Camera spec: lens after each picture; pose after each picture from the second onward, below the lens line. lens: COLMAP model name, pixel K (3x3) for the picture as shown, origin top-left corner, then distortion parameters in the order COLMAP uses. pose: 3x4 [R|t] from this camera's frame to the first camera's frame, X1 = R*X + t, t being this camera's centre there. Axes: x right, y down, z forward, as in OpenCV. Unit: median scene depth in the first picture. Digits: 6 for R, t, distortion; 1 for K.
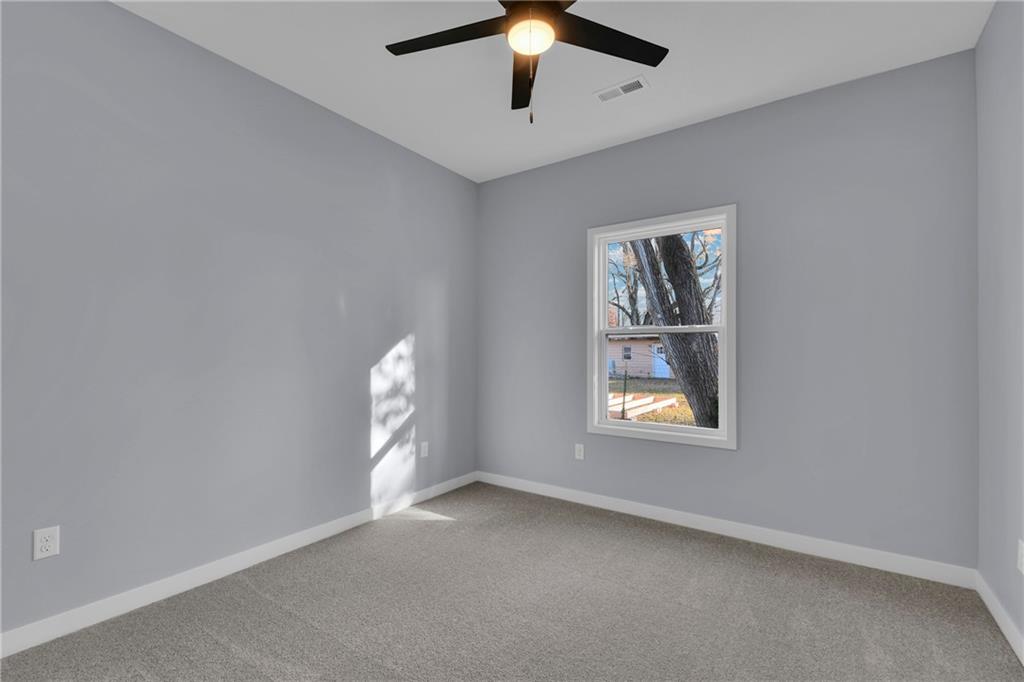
lens RADIAL K [[388.6, 0, 544.7], [0, 388.6, 346.0], [0, 0, 1]] dist [0.019816, 0.000041]
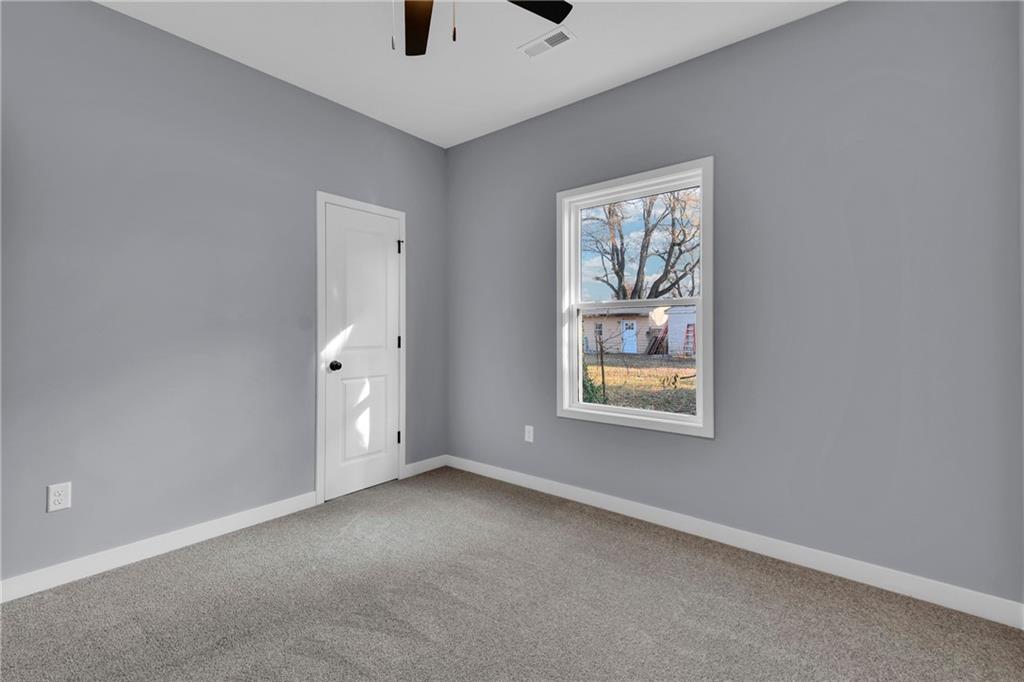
lens RADIAL K [[449.1, 0, 512.0], [0, 449.1, 341.0], [0, 0, 1]] dist [0.018414, -0.000263]
pose [[0.988063, -0.001695, -0.154039, 0.182173], [0.005897, 0.999623, 0.026827, 0.015529], [0.153935, -0.027415, 0.987701, -0.060102]]
